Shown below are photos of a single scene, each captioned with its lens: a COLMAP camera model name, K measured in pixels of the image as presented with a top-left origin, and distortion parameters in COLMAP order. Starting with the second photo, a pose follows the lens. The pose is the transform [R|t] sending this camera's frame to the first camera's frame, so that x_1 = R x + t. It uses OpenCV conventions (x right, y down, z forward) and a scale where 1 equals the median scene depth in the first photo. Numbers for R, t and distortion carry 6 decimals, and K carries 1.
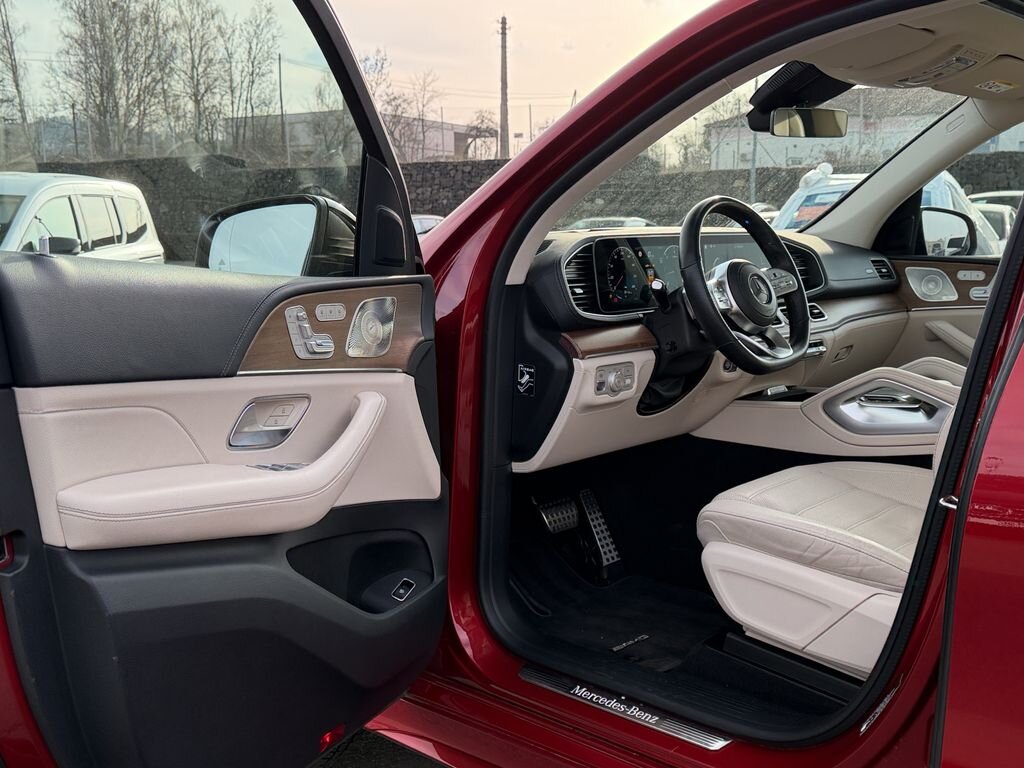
lens RADIAL K [[1099.6, 0, 508.9], [0, 1099.6, 389.4], [0, 0, 1]] dist [0.179537, -0.458777]
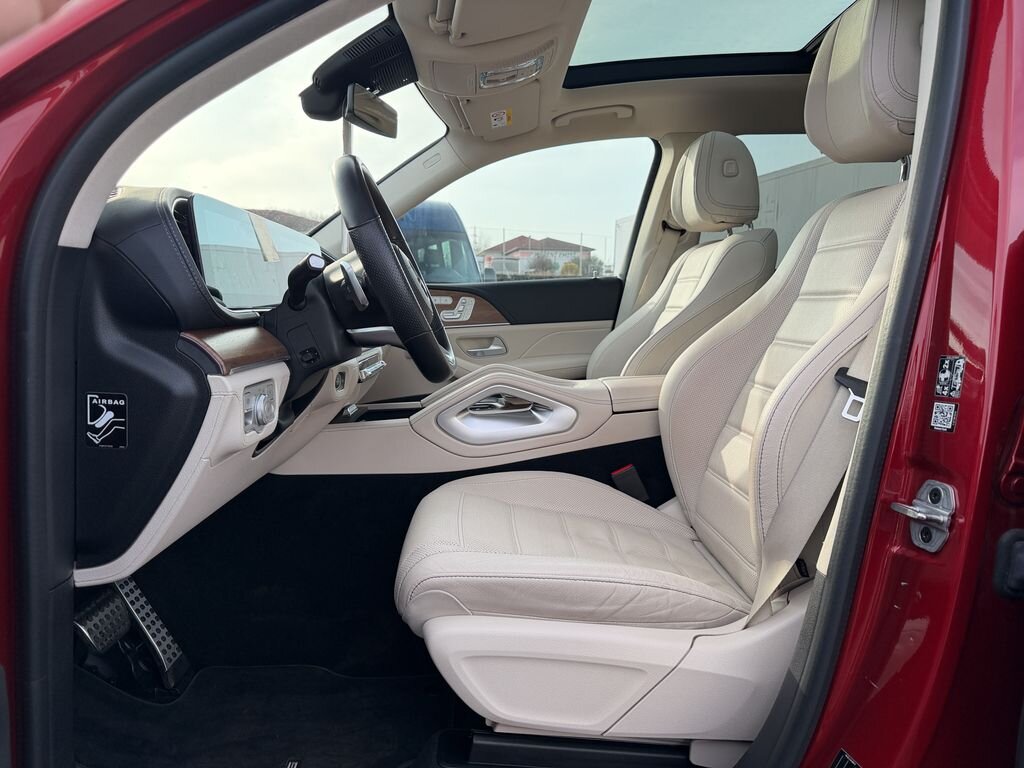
lens RADIAL K [[733.1, 0, 512.0], [0, 733.1, 384.0], [0, 0, 1]] dist [0.015485, -0.000522]
pose [[0.709931, -0.064752, 0.701289, -0.106613], [0.094810, 0.995487, -0.004062, -0.006664], [-0.697861, 0.069373, 0.712866, 0.627726]]
